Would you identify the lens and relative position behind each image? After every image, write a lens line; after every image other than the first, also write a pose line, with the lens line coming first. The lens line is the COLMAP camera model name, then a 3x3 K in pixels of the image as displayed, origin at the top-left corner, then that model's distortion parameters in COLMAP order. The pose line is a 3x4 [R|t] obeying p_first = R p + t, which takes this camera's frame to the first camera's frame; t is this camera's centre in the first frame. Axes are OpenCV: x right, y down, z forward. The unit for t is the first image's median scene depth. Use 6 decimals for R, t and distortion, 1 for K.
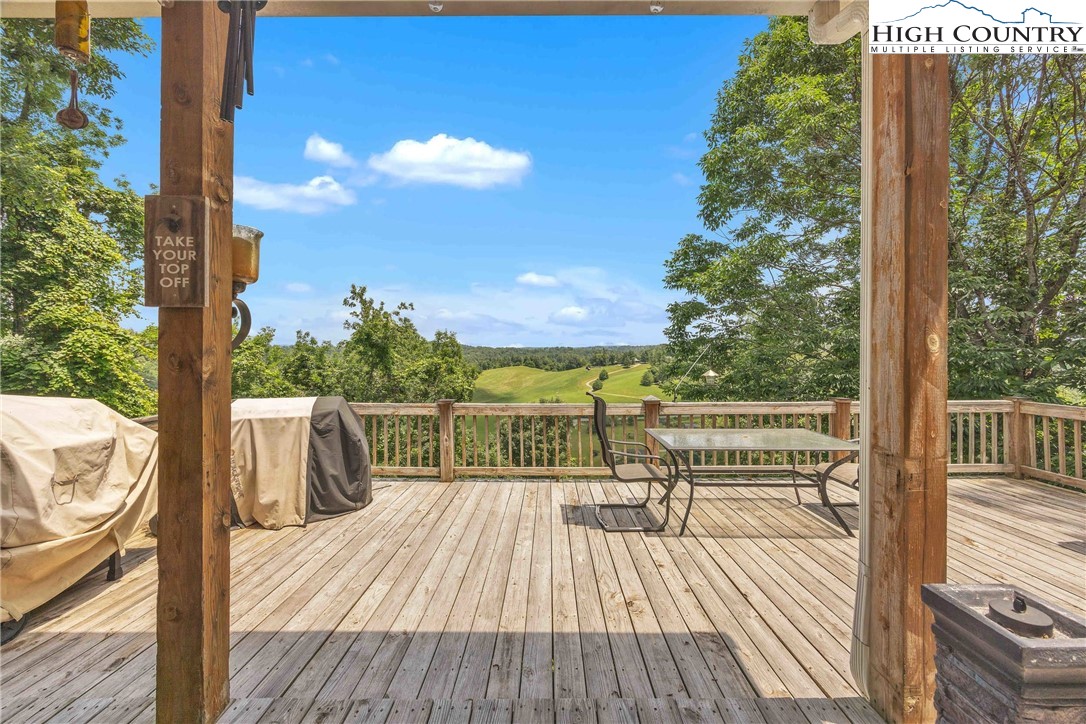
lens RADIAL K [[414.7, 0, 558.3], [0, 414.7, 358.9], [0, 0, 1]] dist [-0.005705, 0.001206]
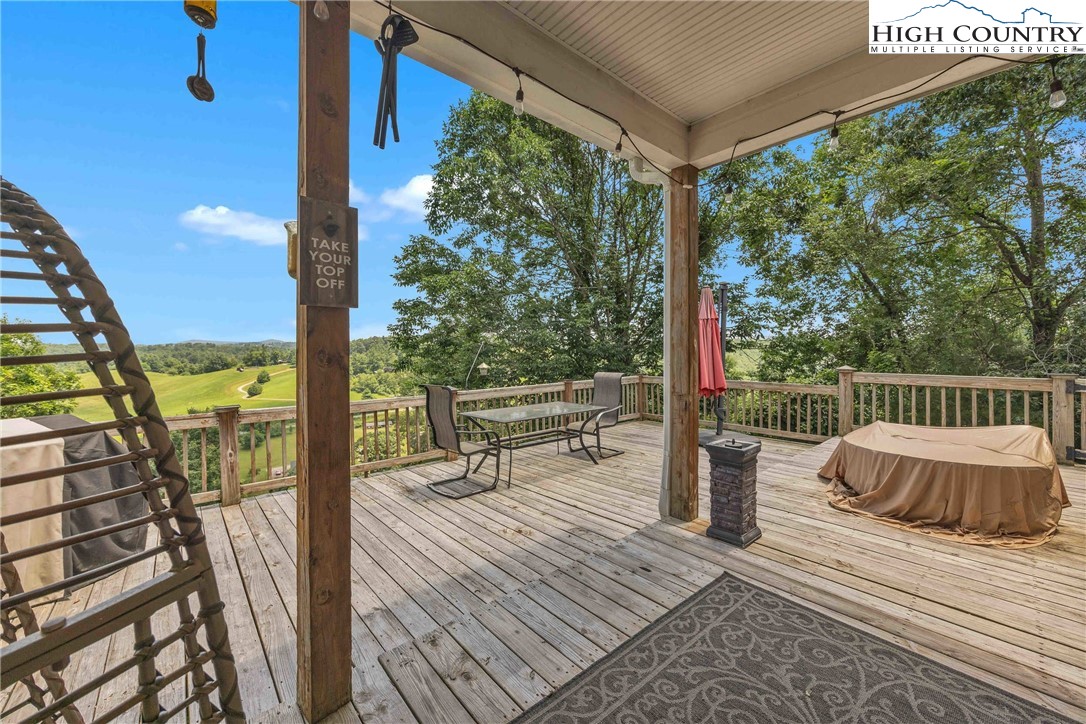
lens RADIAL K [[414.7, 0, 547.7], [0, 414.7, 361.2], [0, 0, 1]] dist [-0.005705, 0.001206]
pose [[0.751015, -0.024817, 0.659819, -0.446678], [0.015564, 0.999681, 0.019884, 0.000824], [-0.660102, -0.004664, 0.751162, -0.063712]]
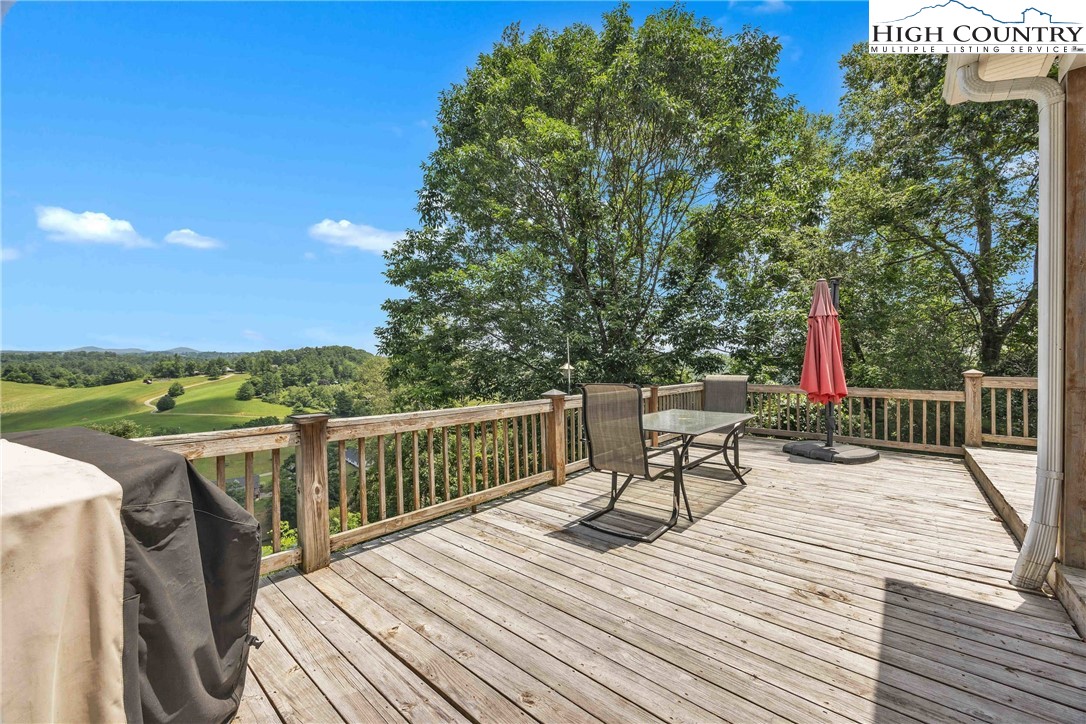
lens RADIAL K [[414.7, 0, 541.7], [0, 414.7, 360.5], [0, 0, 1]] dist [-0.005705, 0.001206]
pose [[0.660861, 0.004102, 0.750497, -0.648115], [0.008304, 0.999884, -0.012777, 0.049785], [-0.750462, 0.014676, 0.660750, 0.581055]]
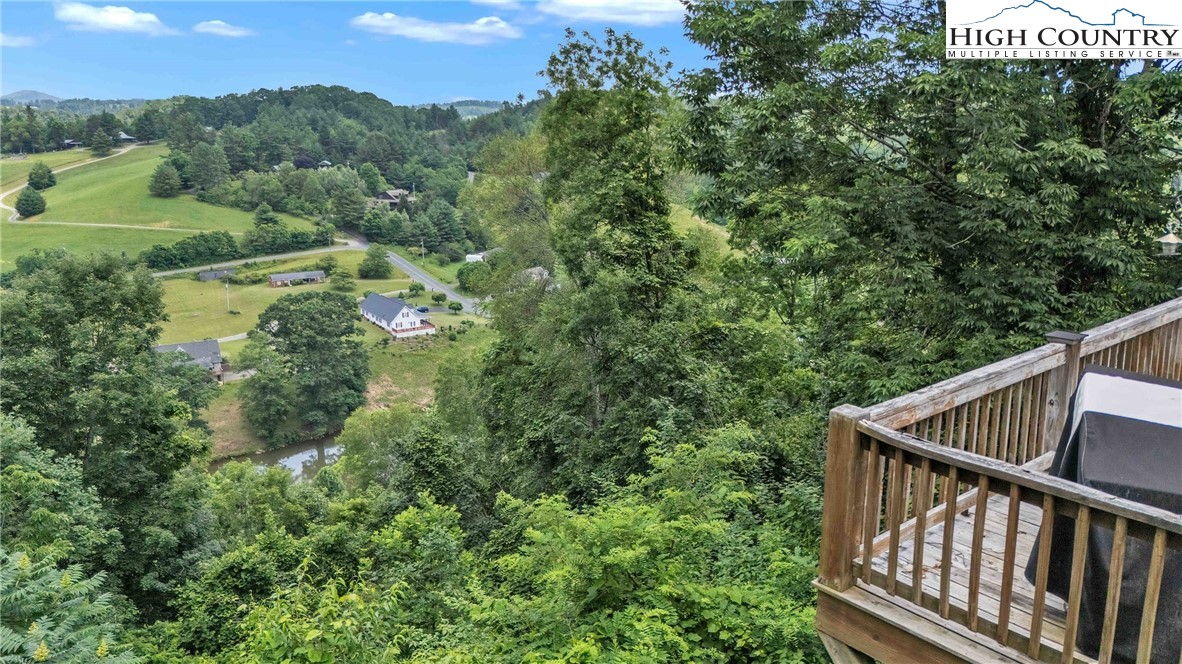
lens RADIAL K [[884.5, 0, 602.5], [0, 884.5, 335.4], [0, 0, 1]] dist [0.065512, -0.016748]
pose [[0.772625, -0.161929, 0.613865, -1.470722], [0.019950, 0.972640, 0.231460, -0.135040], [-0.634550, -0.166585, 0.754716, -0.802176]]
